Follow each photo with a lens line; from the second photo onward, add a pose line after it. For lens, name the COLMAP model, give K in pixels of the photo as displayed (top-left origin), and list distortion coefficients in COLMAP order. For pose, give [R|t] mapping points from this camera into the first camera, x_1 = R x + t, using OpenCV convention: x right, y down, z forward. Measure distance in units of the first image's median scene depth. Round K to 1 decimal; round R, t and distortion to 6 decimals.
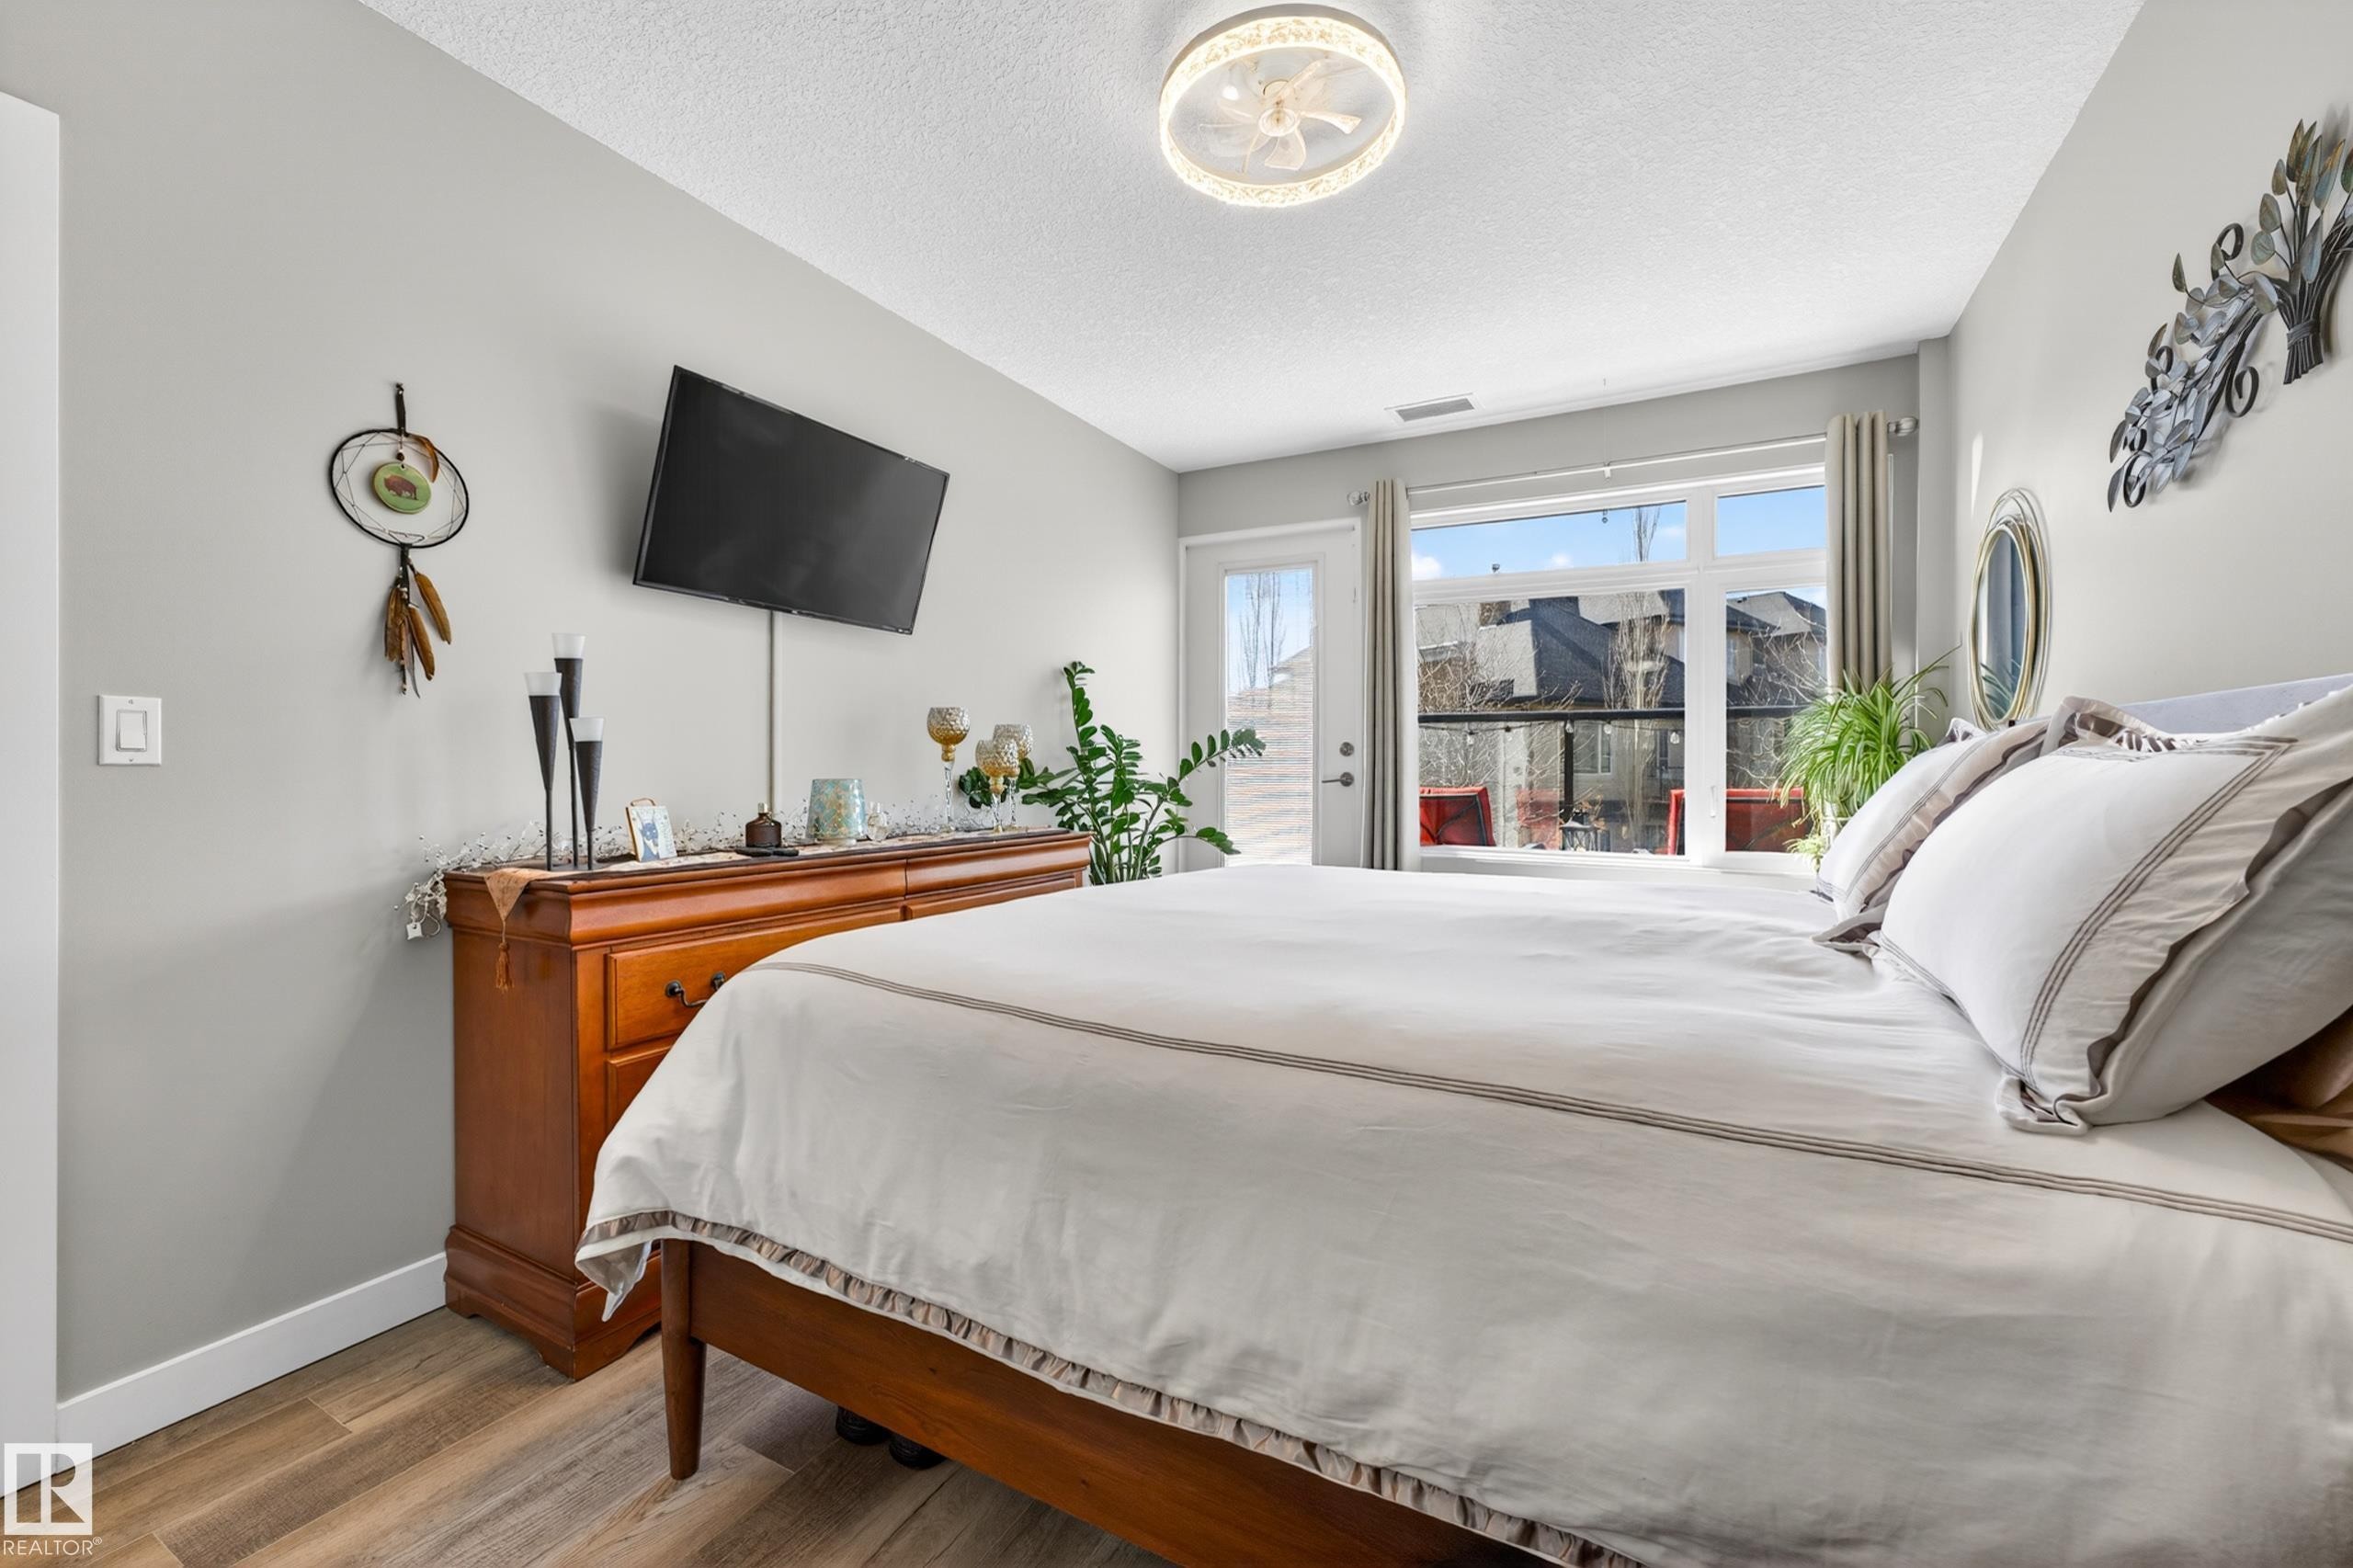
lens RADIAL K [[950.7, 0, 1179.0], [0, 950.7, 774.7], [0, 0, 1]] dist [-0.002188, 0.006442]
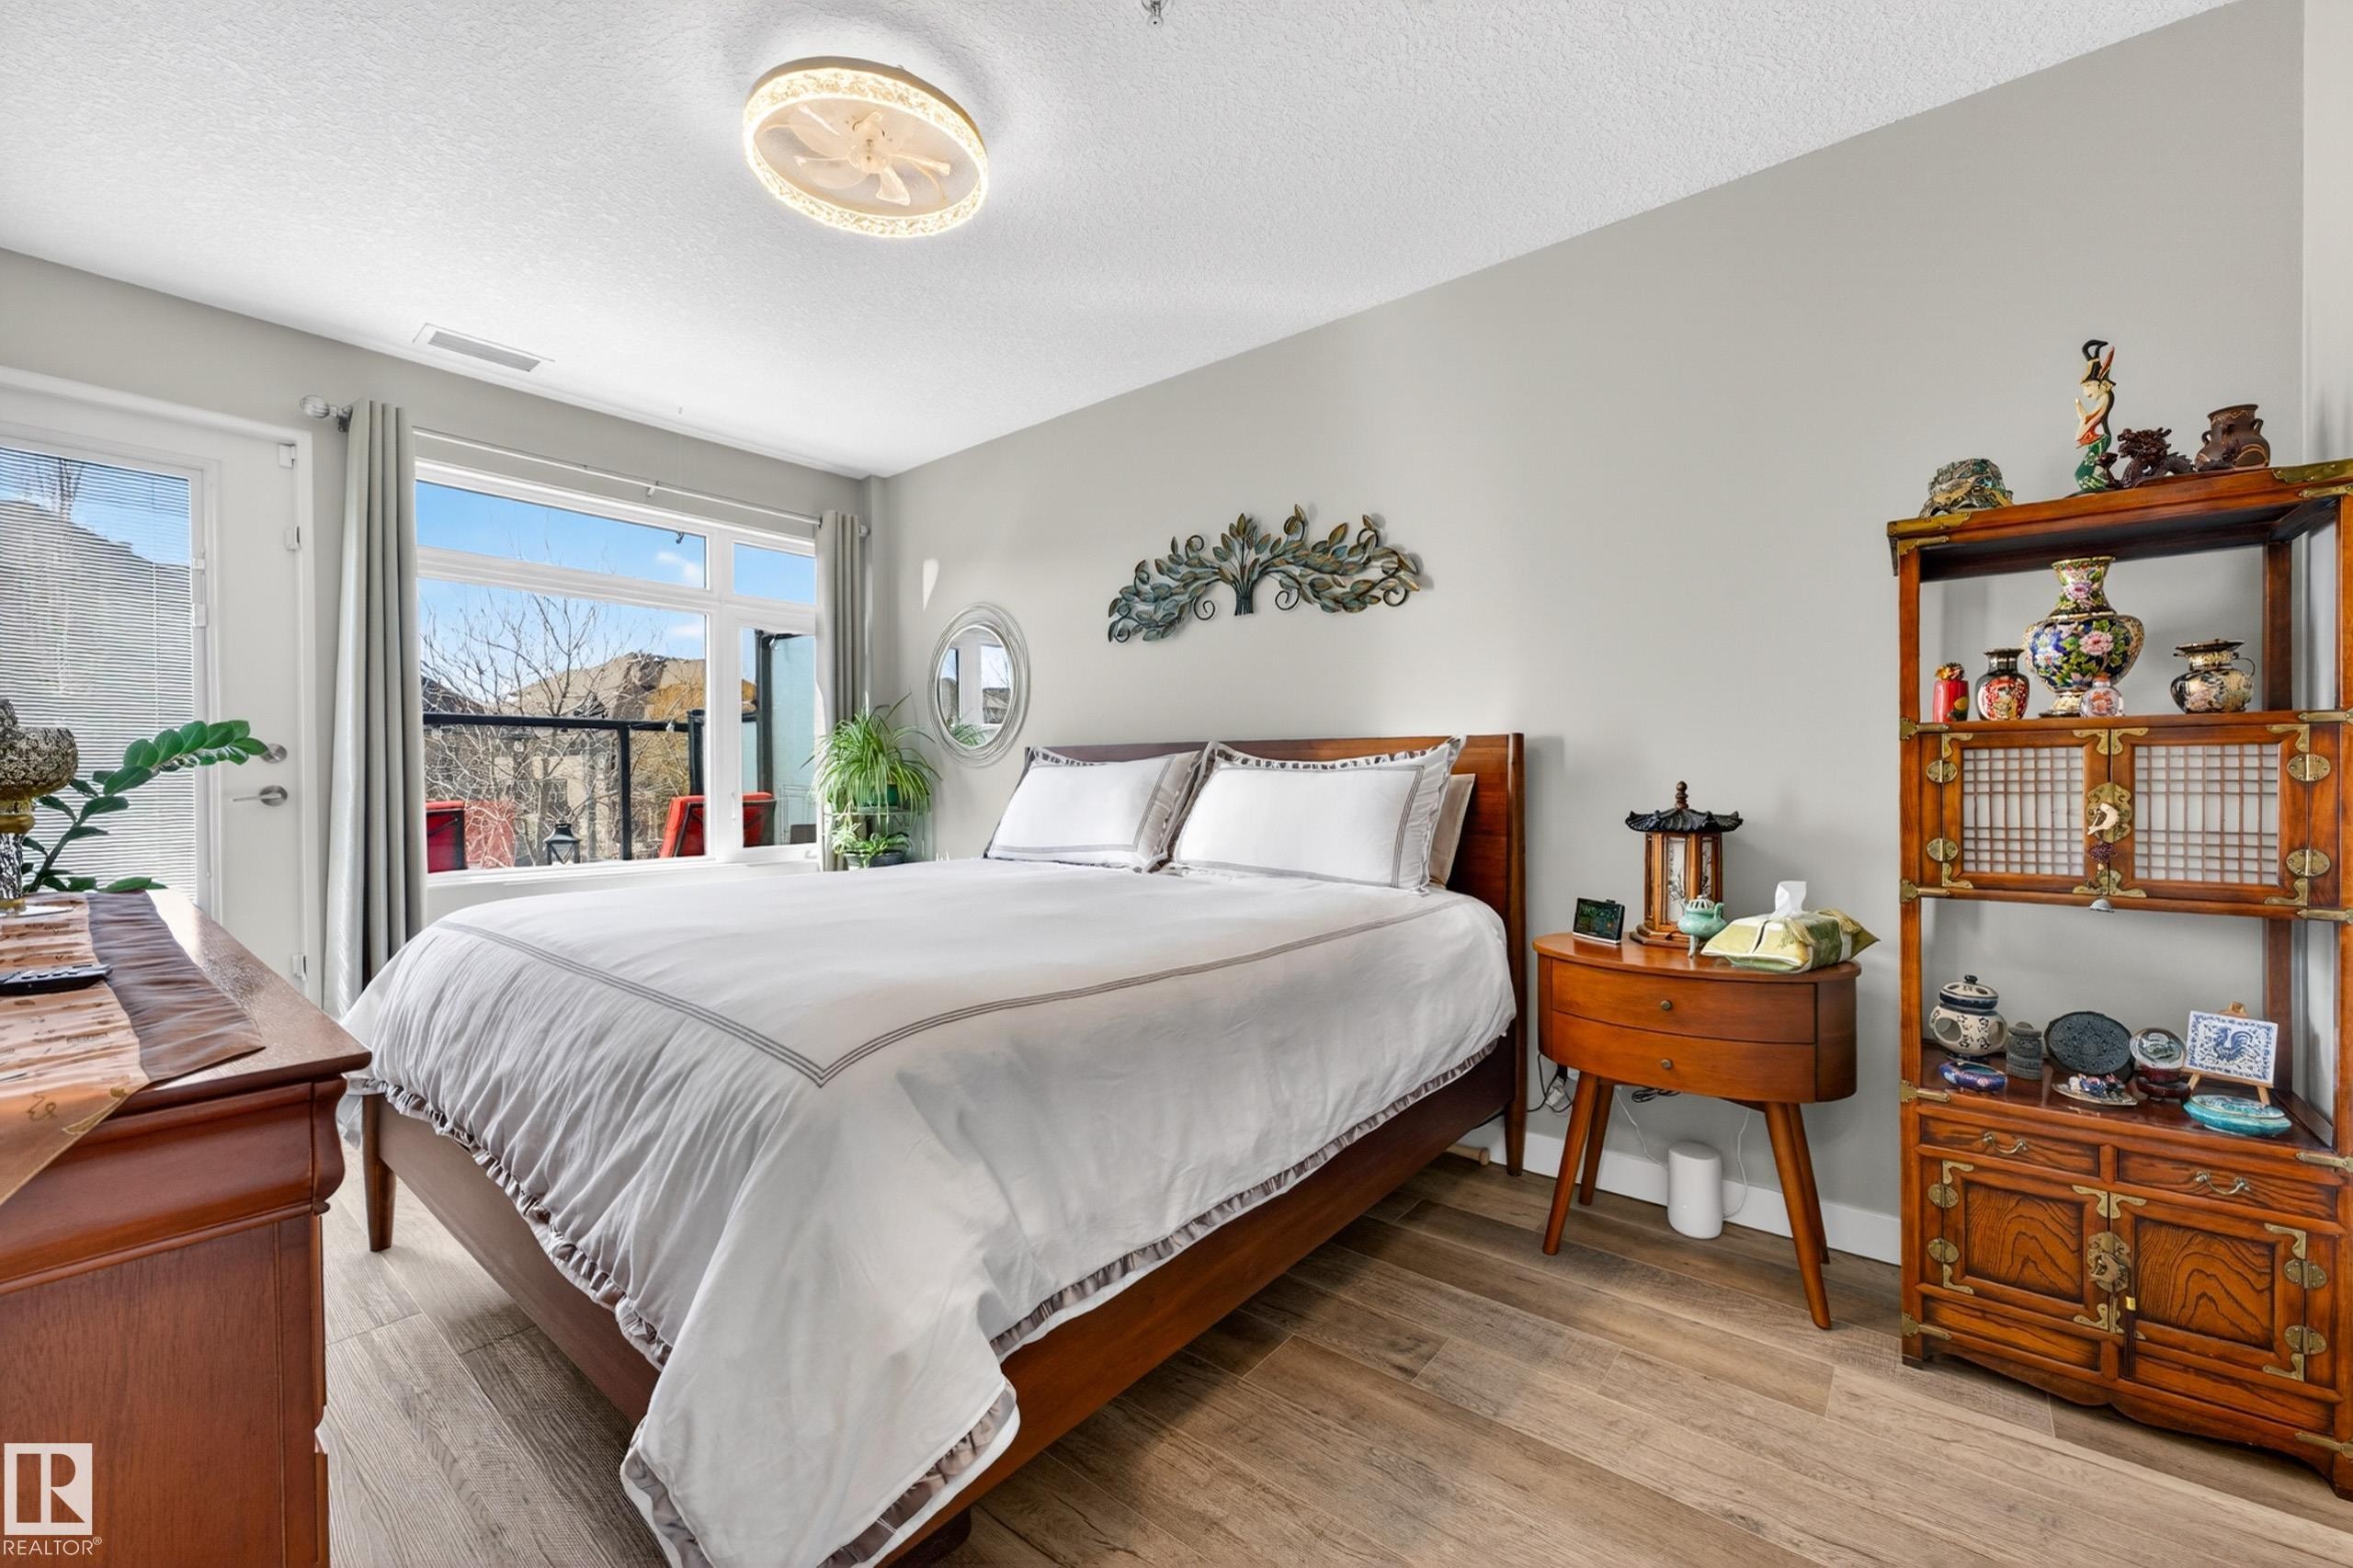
lens RADIAL K [[950.7, 0, 1179.0], [0, 950.7, 774.7], [0, 0, 1]] dist [-0.002188, 0.006442]
pose [[0.189773, -0.005527, 0.981812, -0.515464], [0.014869, 0.999886, 0.002754, -0.003799], [-0.981715, 0.014076, 0.189833, 0.279285]]
